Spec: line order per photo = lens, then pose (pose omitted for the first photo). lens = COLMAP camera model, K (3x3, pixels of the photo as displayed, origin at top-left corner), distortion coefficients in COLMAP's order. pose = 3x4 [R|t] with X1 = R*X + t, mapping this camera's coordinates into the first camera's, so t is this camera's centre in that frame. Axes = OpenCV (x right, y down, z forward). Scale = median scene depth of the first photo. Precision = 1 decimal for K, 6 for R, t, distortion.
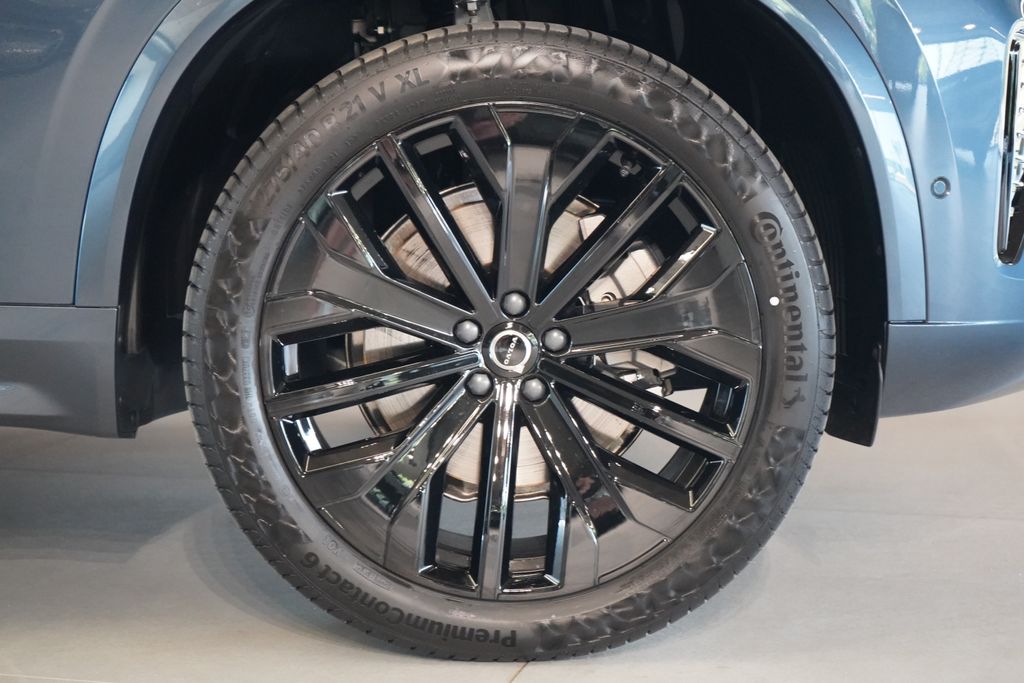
lens RADIAL K [[2097.5, 0, 511.8], [0, 2097.5, 342.8], [0, 0, 1]] dist [-0.150423, 0.000000]
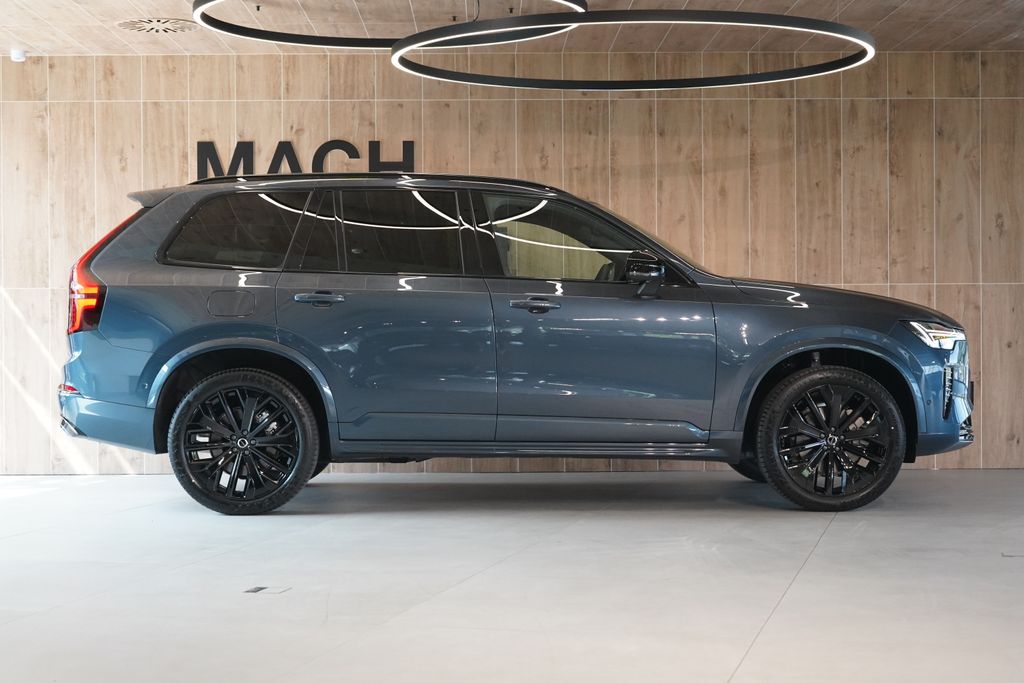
lens RADIAL K [[1782.6, 0, 511.0], [0, 1782.6, 341.2], [0, 0, 1]] dist [-0.001539, 0.000000]
pose [[0.999829, -0.013420, -0.012713, -0.622465], [0.011878, 0.993360, -0.114432, 0.216386], [0.014165, 0.114262, 0.993350, -2.743646]]
